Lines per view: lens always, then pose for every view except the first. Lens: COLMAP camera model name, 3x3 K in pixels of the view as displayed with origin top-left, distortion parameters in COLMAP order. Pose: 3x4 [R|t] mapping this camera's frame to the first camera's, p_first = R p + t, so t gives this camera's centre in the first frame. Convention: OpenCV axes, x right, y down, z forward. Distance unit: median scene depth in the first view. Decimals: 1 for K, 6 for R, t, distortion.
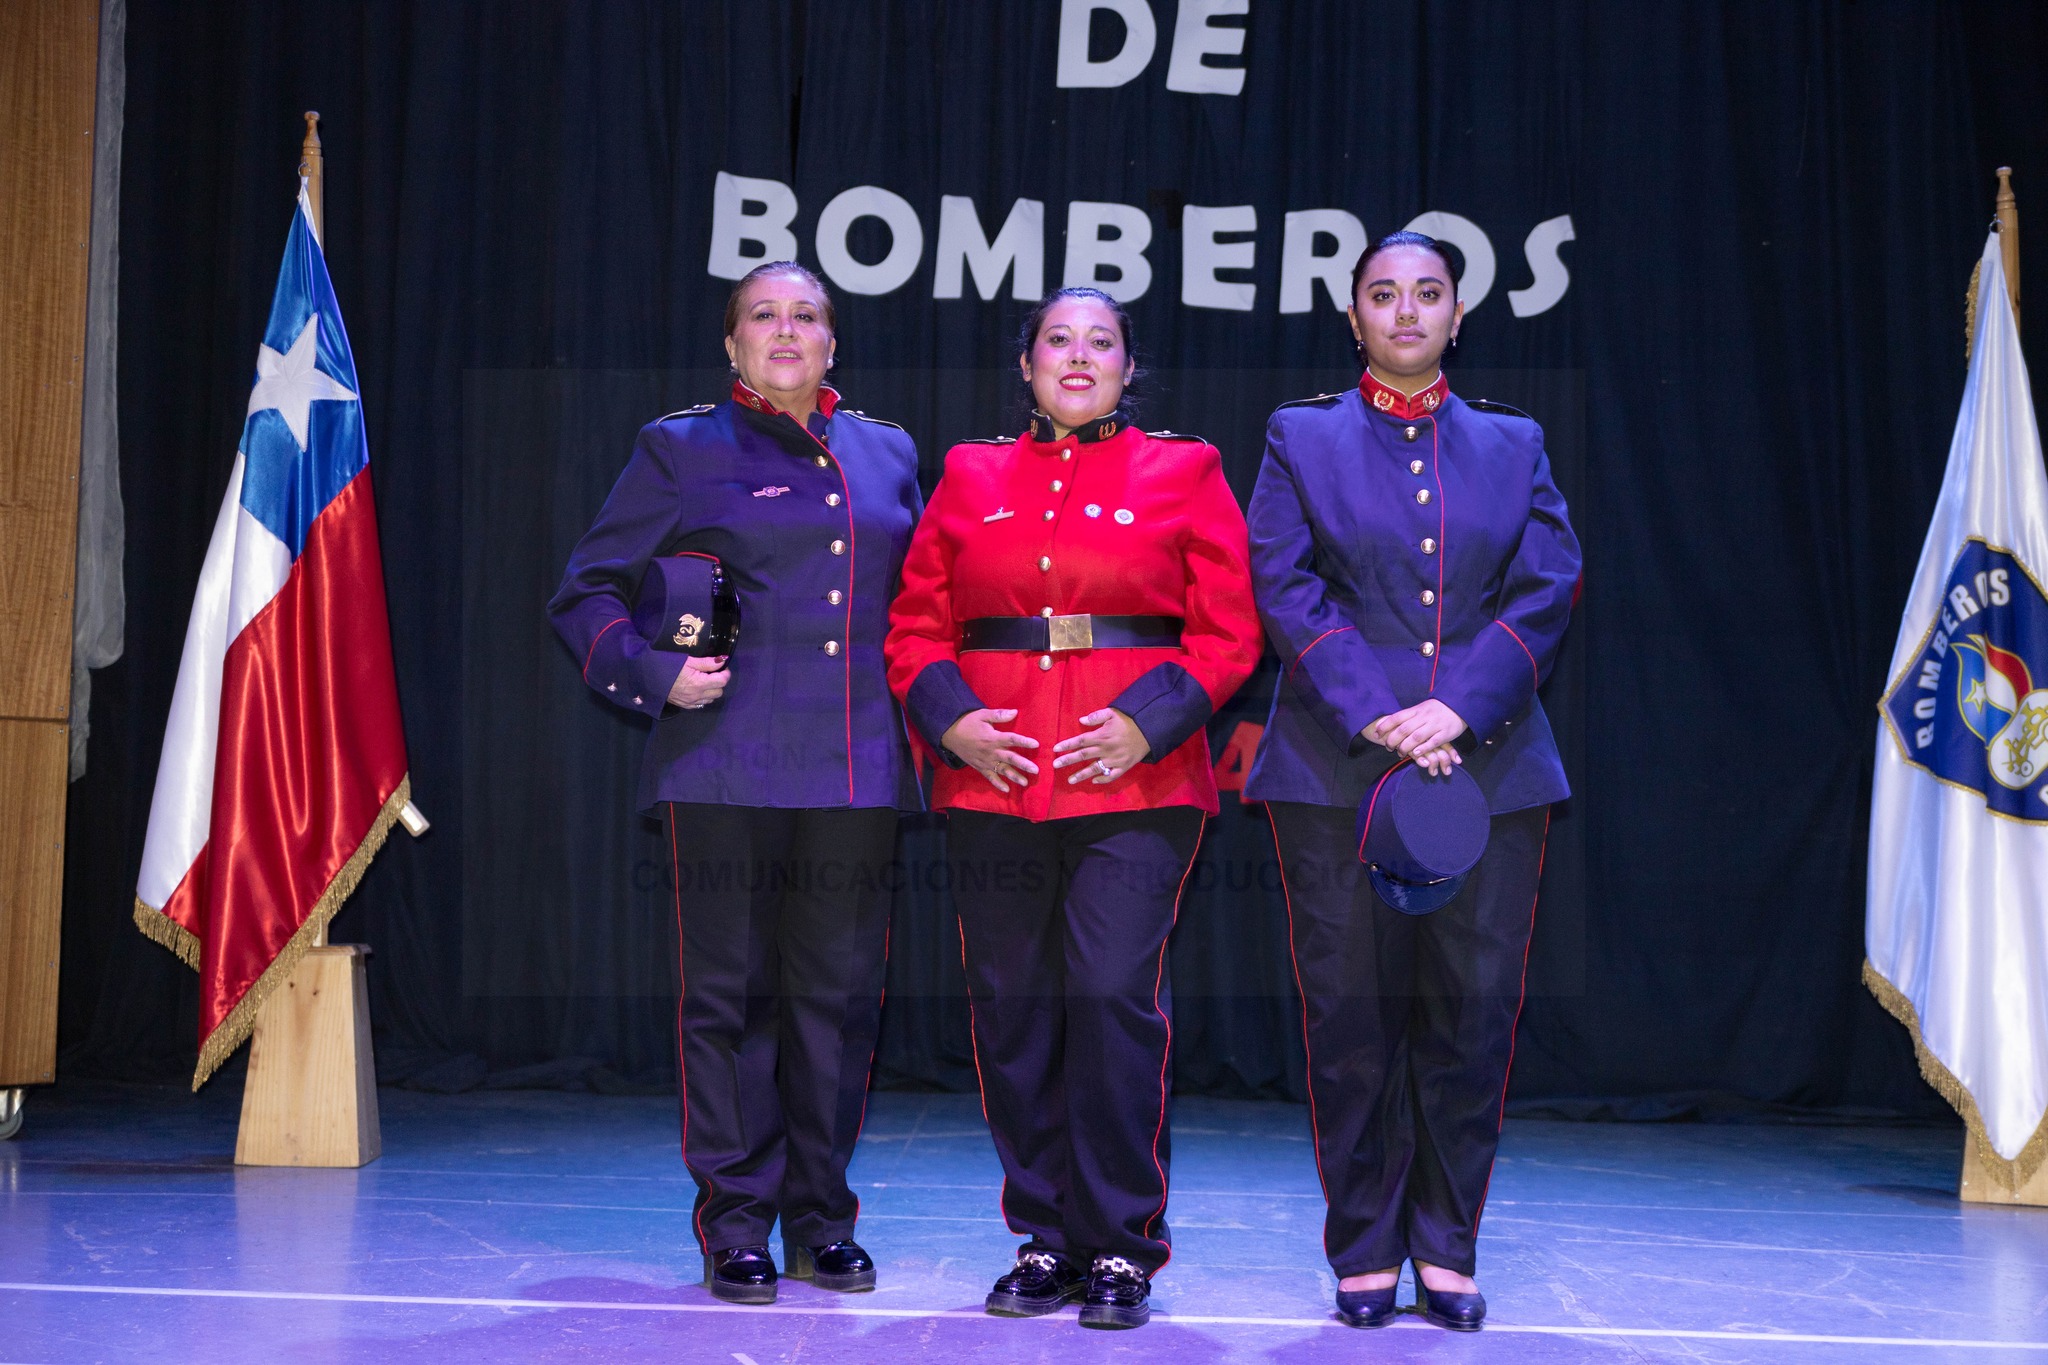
lens RADIAL K [[2802.0, 0, 1024.0], [0, 2802.0, 682.5], [0, 0, 1]] dist [0.029553, -0.001470]
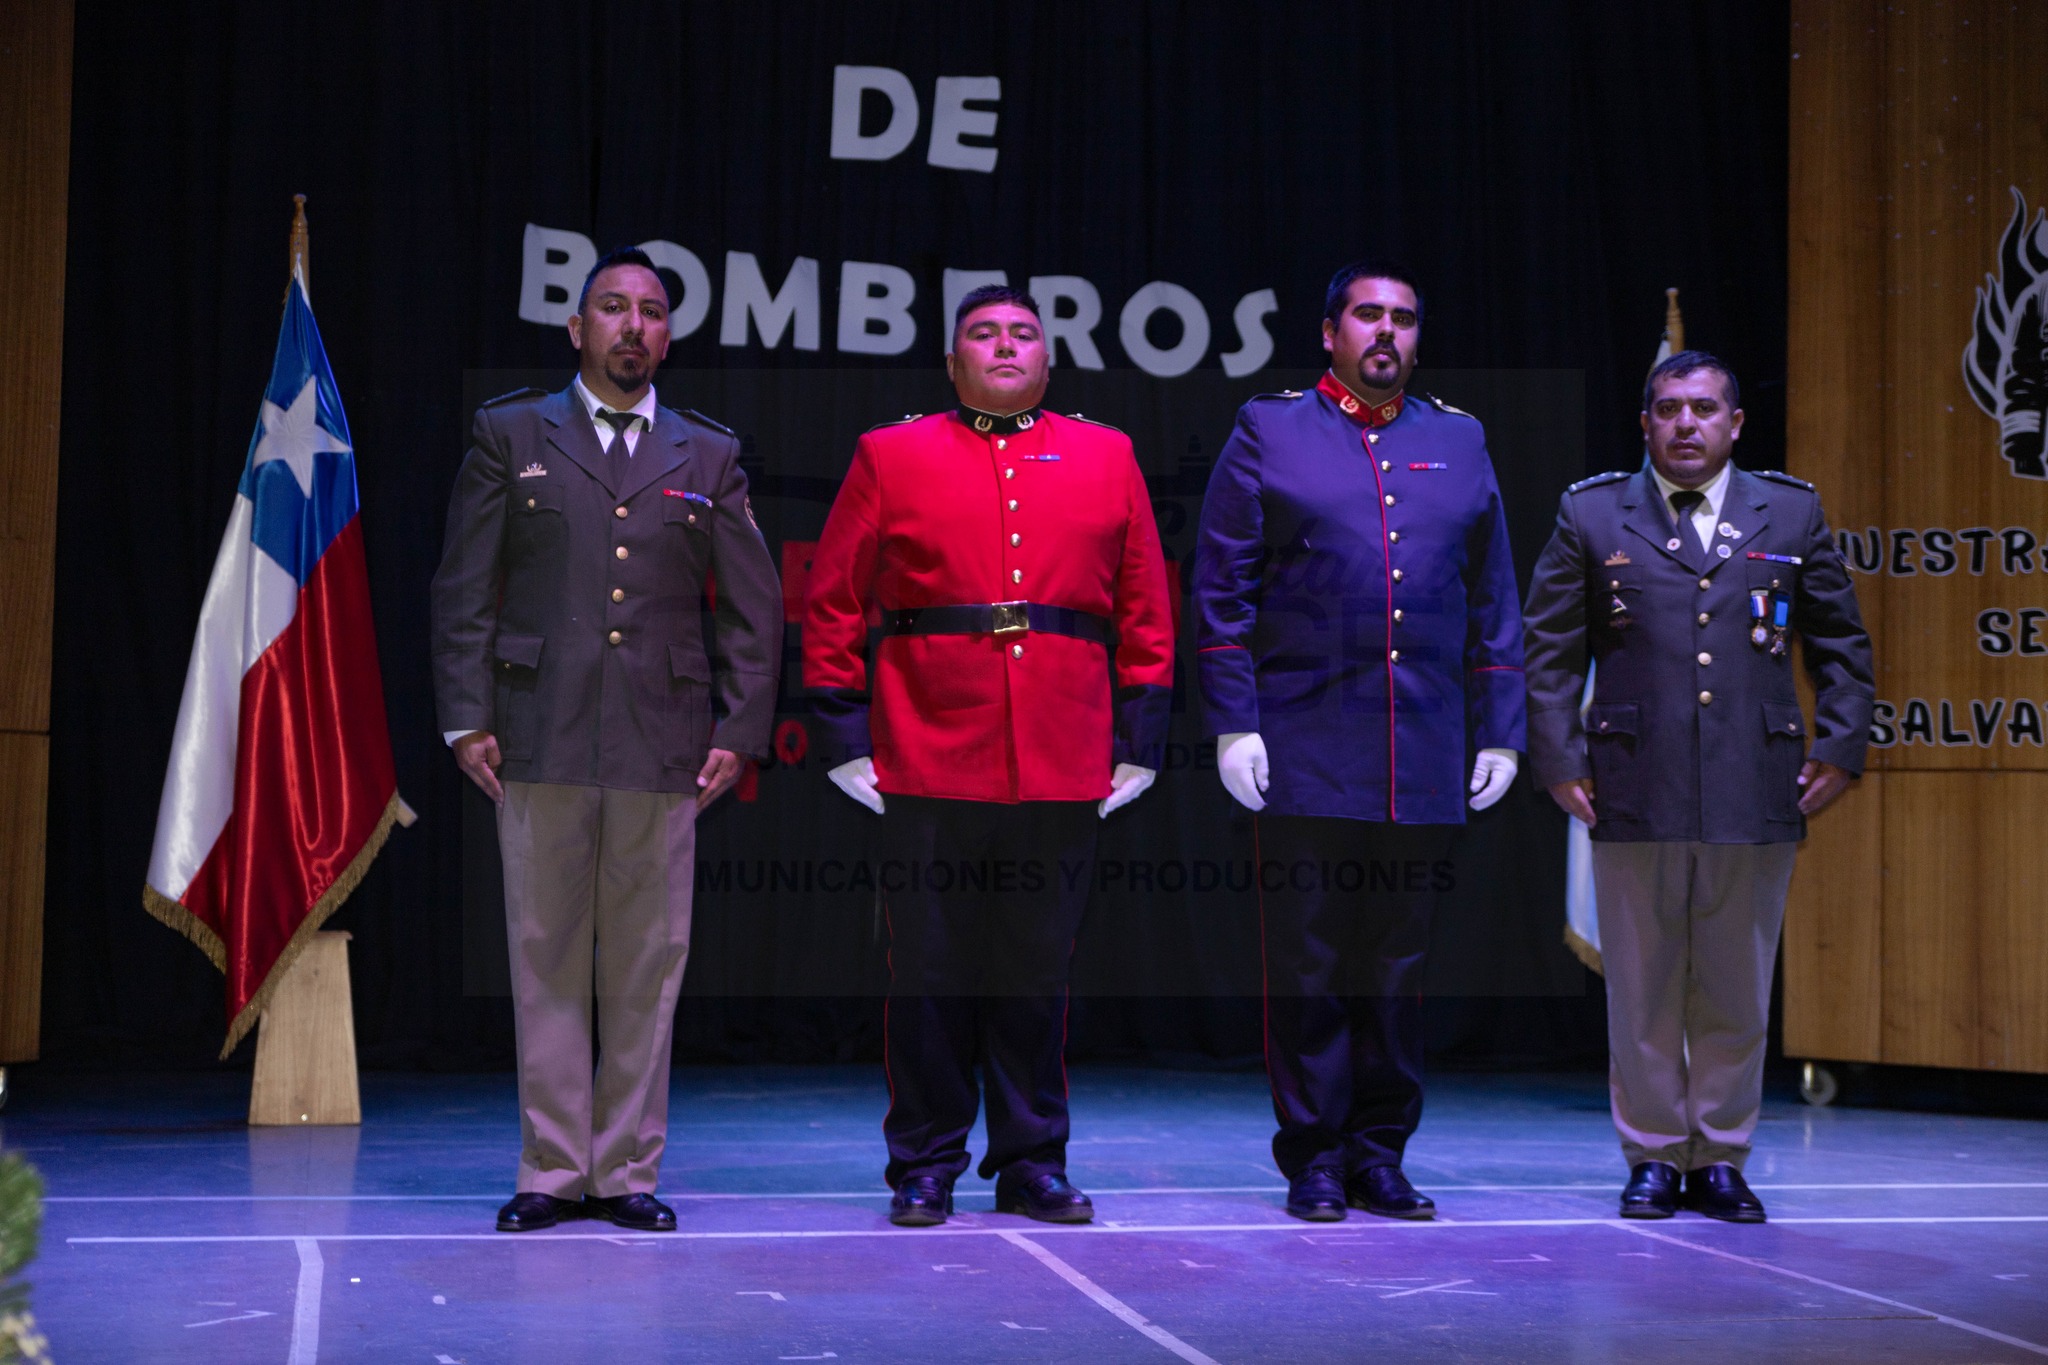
lens RADIAL K [[3153.4, 0, 1024.0], [0, 3153.4, 682.5], [0, 0, 1]] dist [0.017993, -0.103404]
pose [[0.972262, 0.003348, 0.233871, -0.260042], [-0.004908, 0.999969, 0.006089, -0.015632], [-0.233843, -0.007068, 0.972249, -0.296729]]
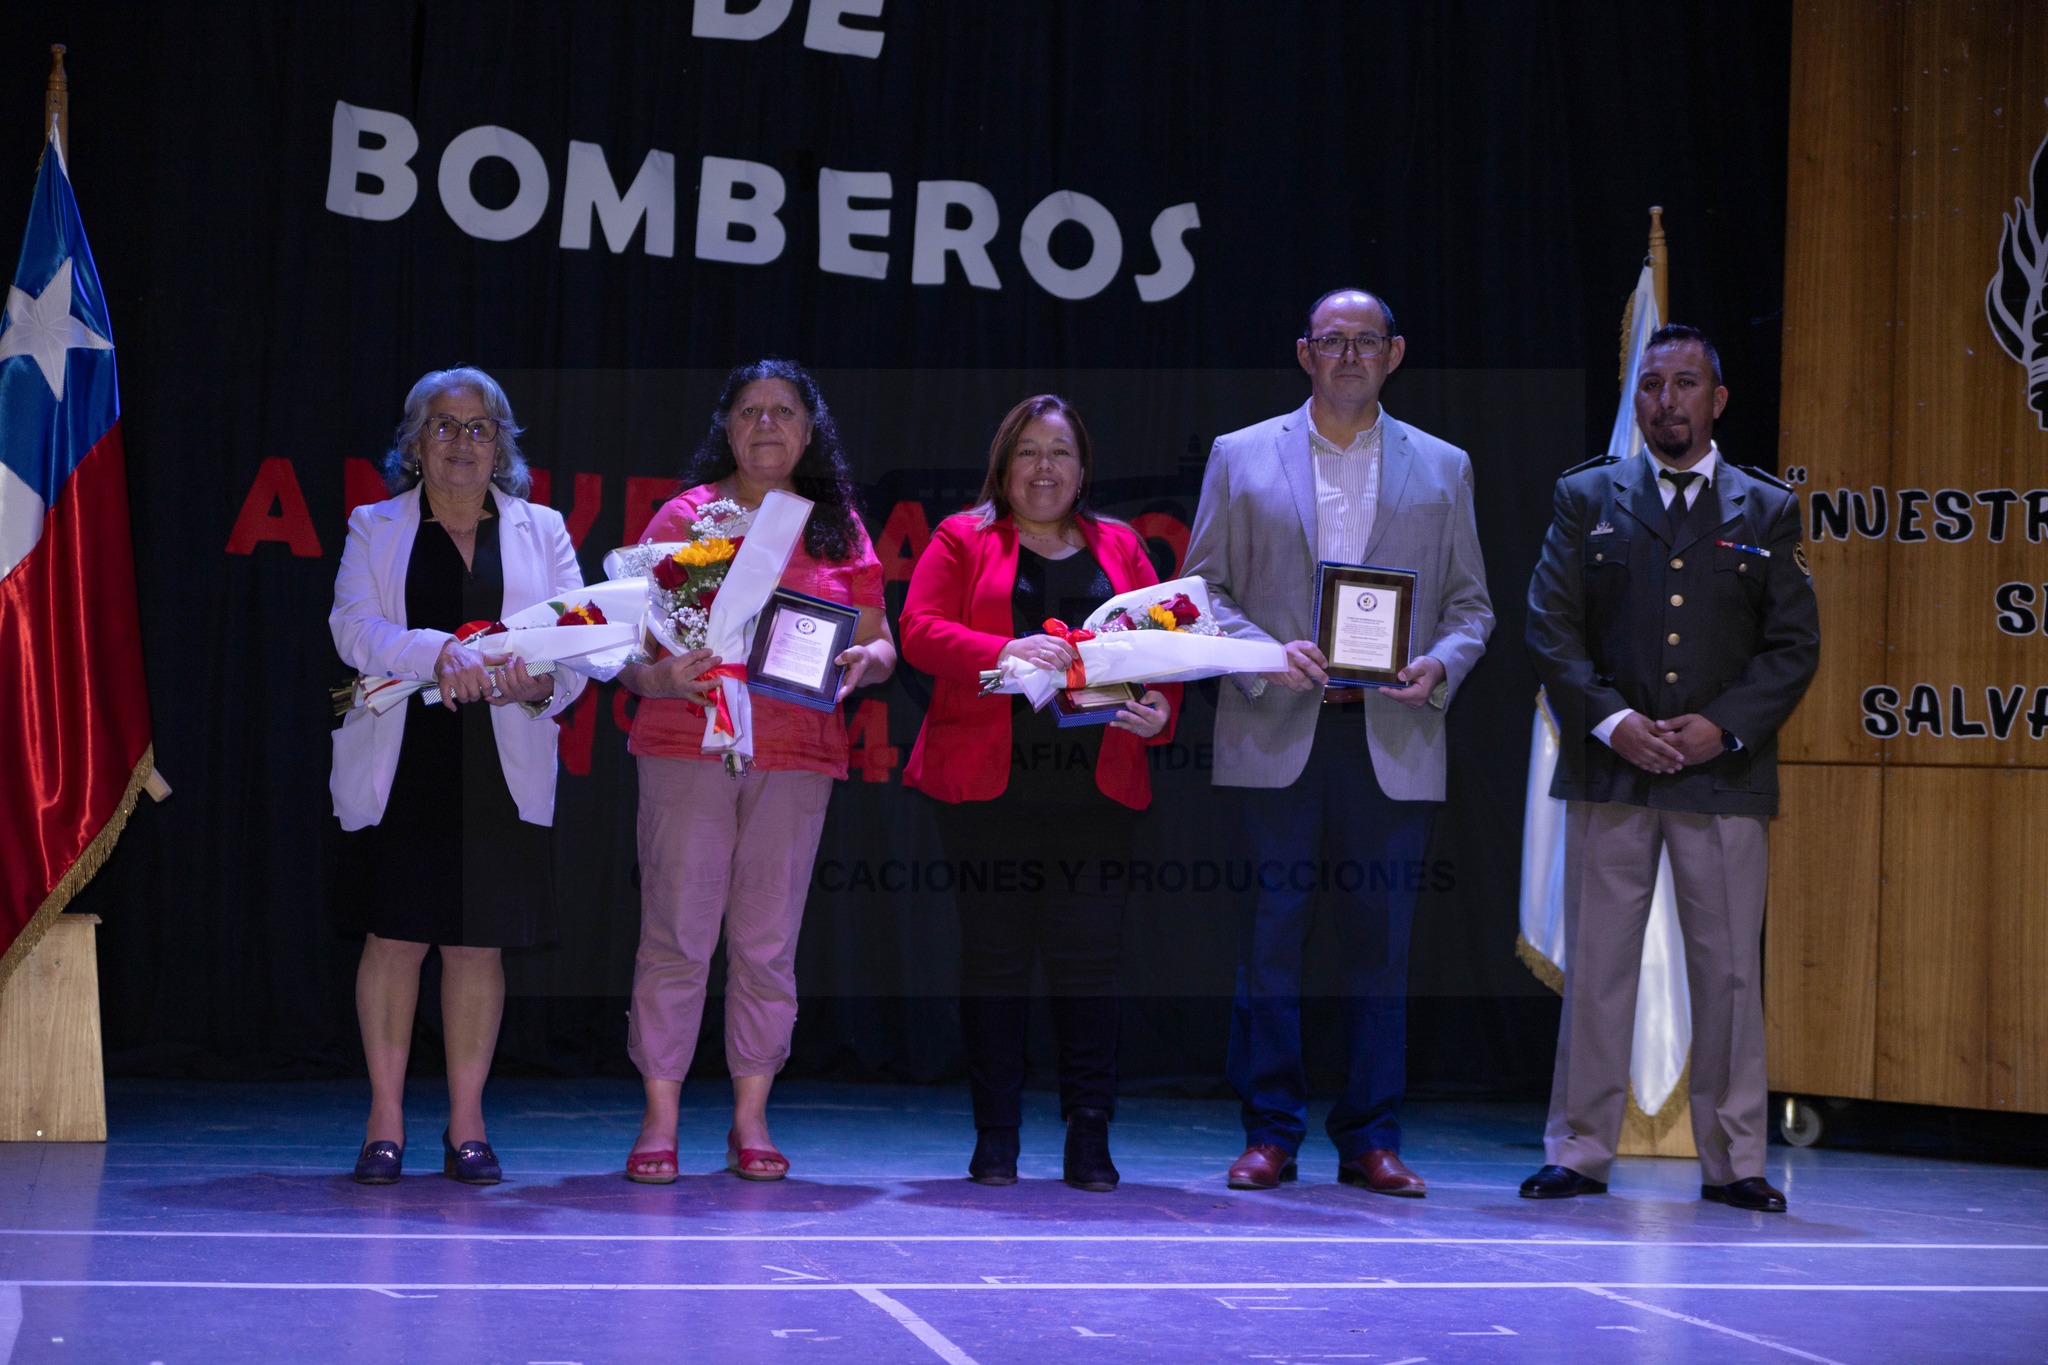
lens RADIAL K [[3406.3, 0, 1024.0], [0, 3406.3, 682.5], [0, 0, 1]] dist [0.037651, -0.202288]
pose [[0.963115, 0.023380, 0.268071, -0.237269], [-0.026953, 0.999590, 0.009655, -0.005609], [-0.267736, -0.016524, 0.963351, -0.207537]]
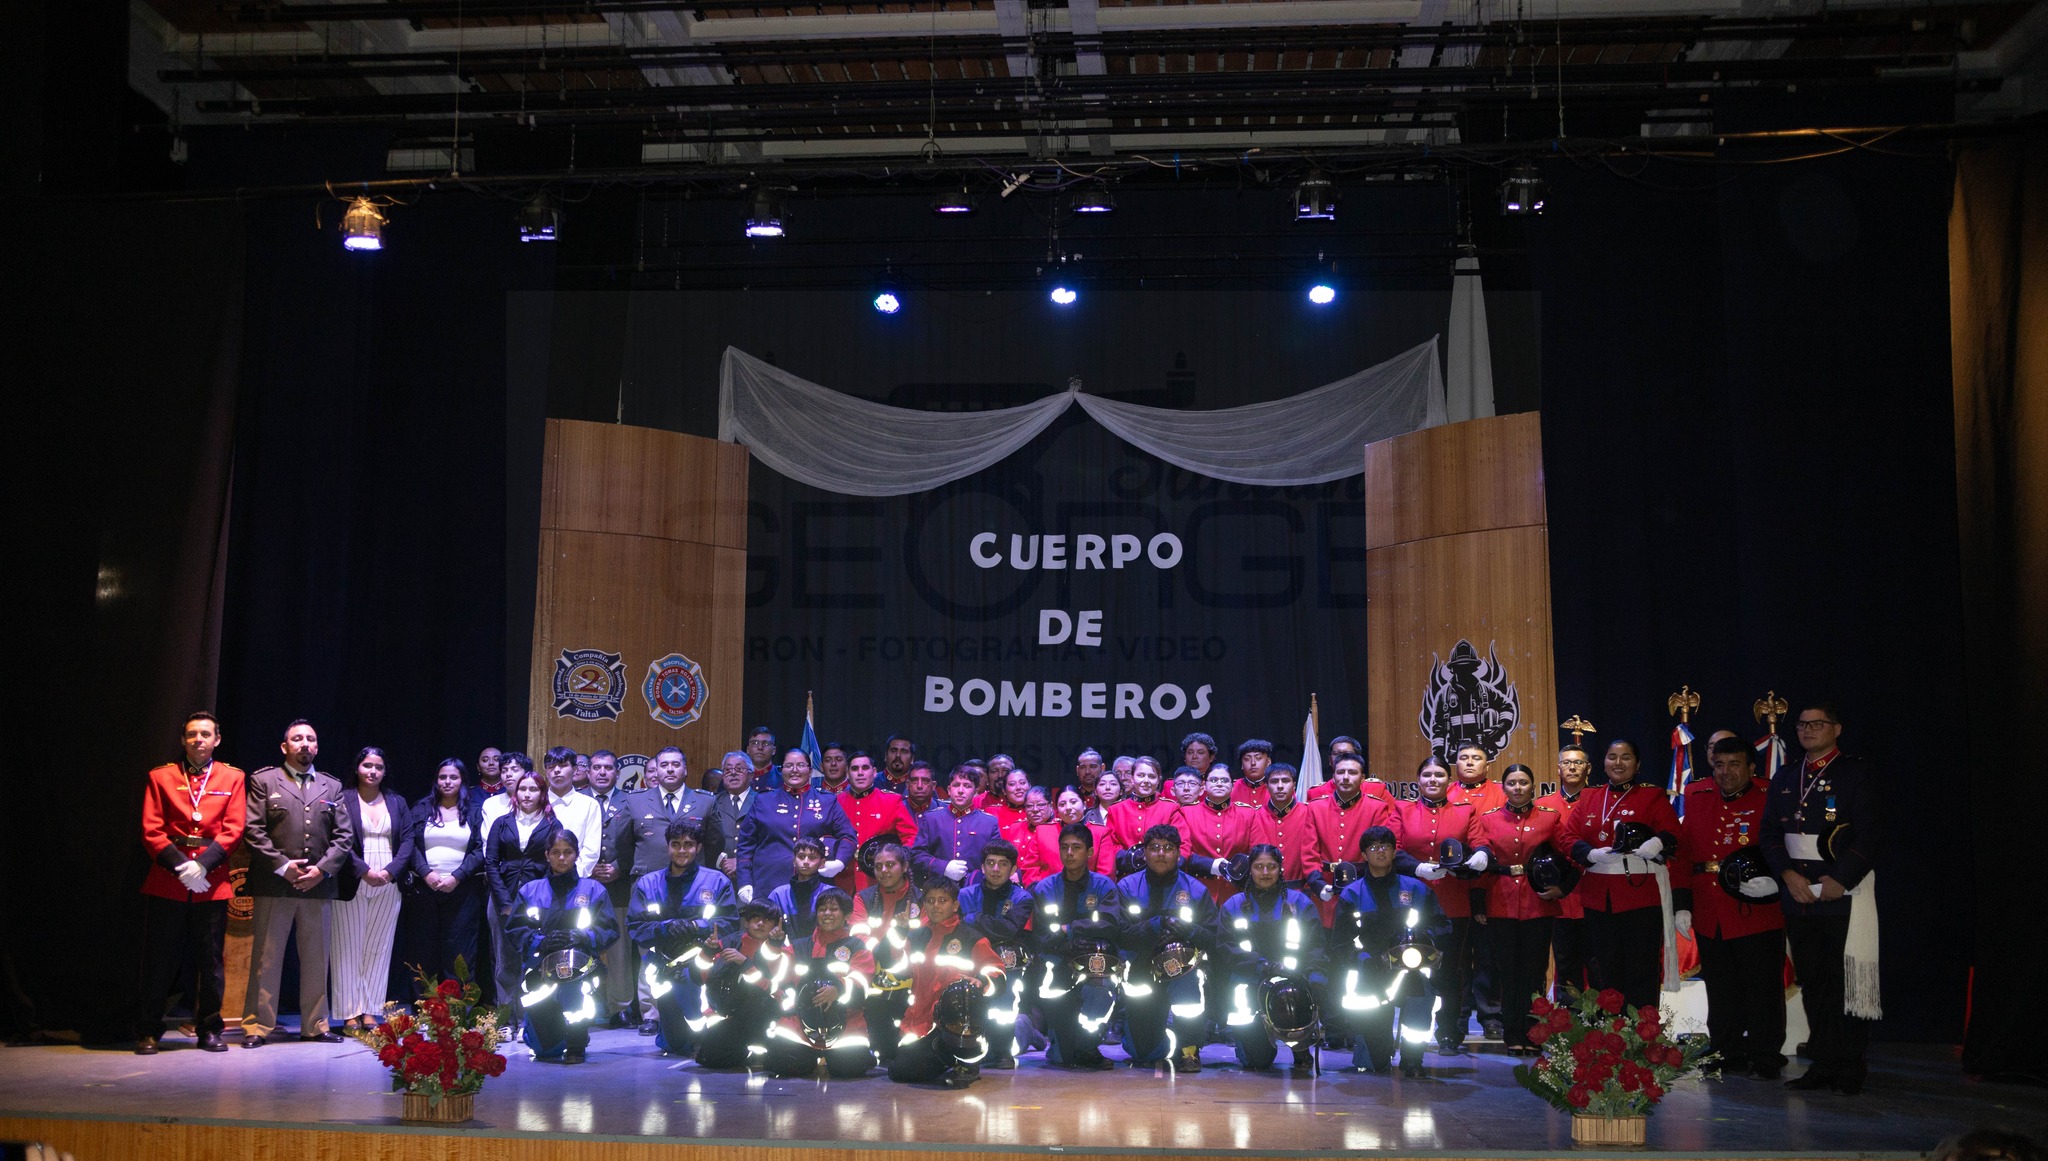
lens RADIAL K [[1715.6, 0, 1033.6], [0, 1715.6, 680.4], [0, 0, 1]] dist [-0.002579, 0.000024]
pose [[0.998943, -0.021486, -0.040641, 0.100923], [0.019465, 0.998584, -0.049505, -0.104858], [0.041647, 0.048662, 0.997947, -1.049376]]
